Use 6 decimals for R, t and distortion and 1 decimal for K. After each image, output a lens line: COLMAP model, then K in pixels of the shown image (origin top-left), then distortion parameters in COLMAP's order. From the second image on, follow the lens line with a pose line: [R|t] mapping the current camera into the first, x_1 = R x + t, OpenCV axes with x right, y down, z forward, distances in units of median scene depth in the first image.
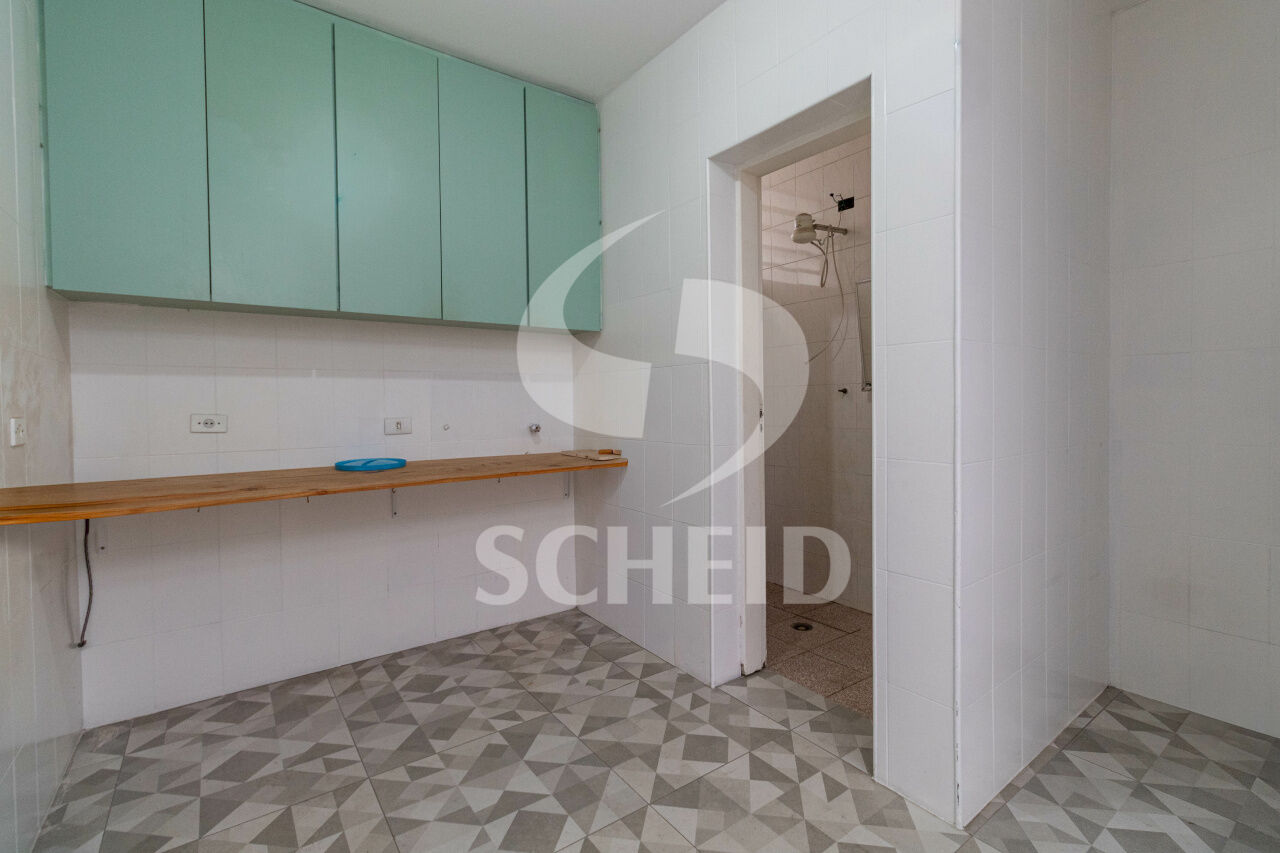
lens RADIAL K [[589.8, 0, 642.9], [0, 589.8, 416.4], [0, 0, 1]] dist [0.000299, 0.000464]
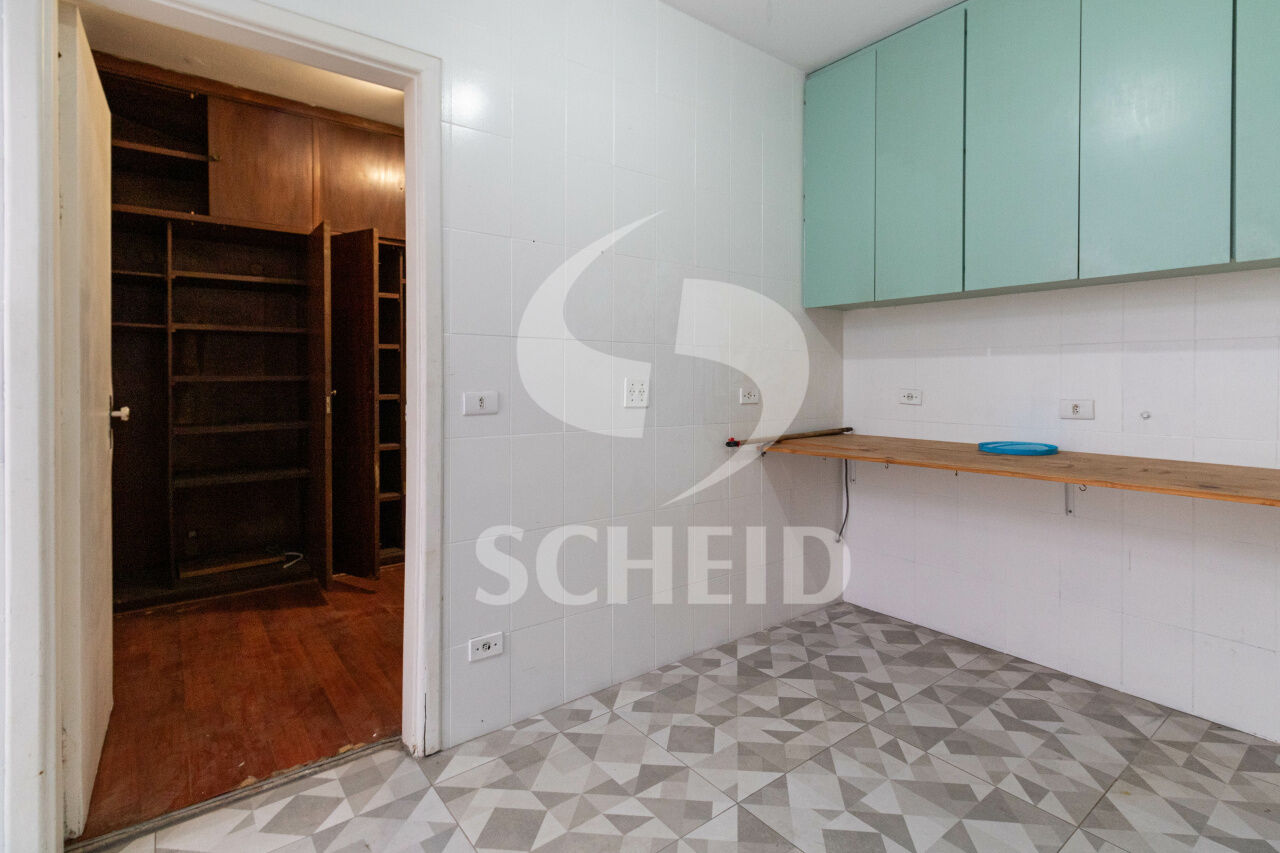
lens RADIAL K [[603.1, 0, 667.2], [0, 603.1, 381.6], [0, 0, 1]] dist [0.002395, -0.000082]
pose [[0.052937, 0.012895, -0.998515, 0.510262], [-0.024501, 0.999632, 0.011610, -0.022685], [0.998297, 0.023850, 0.053234, 0.446317]]
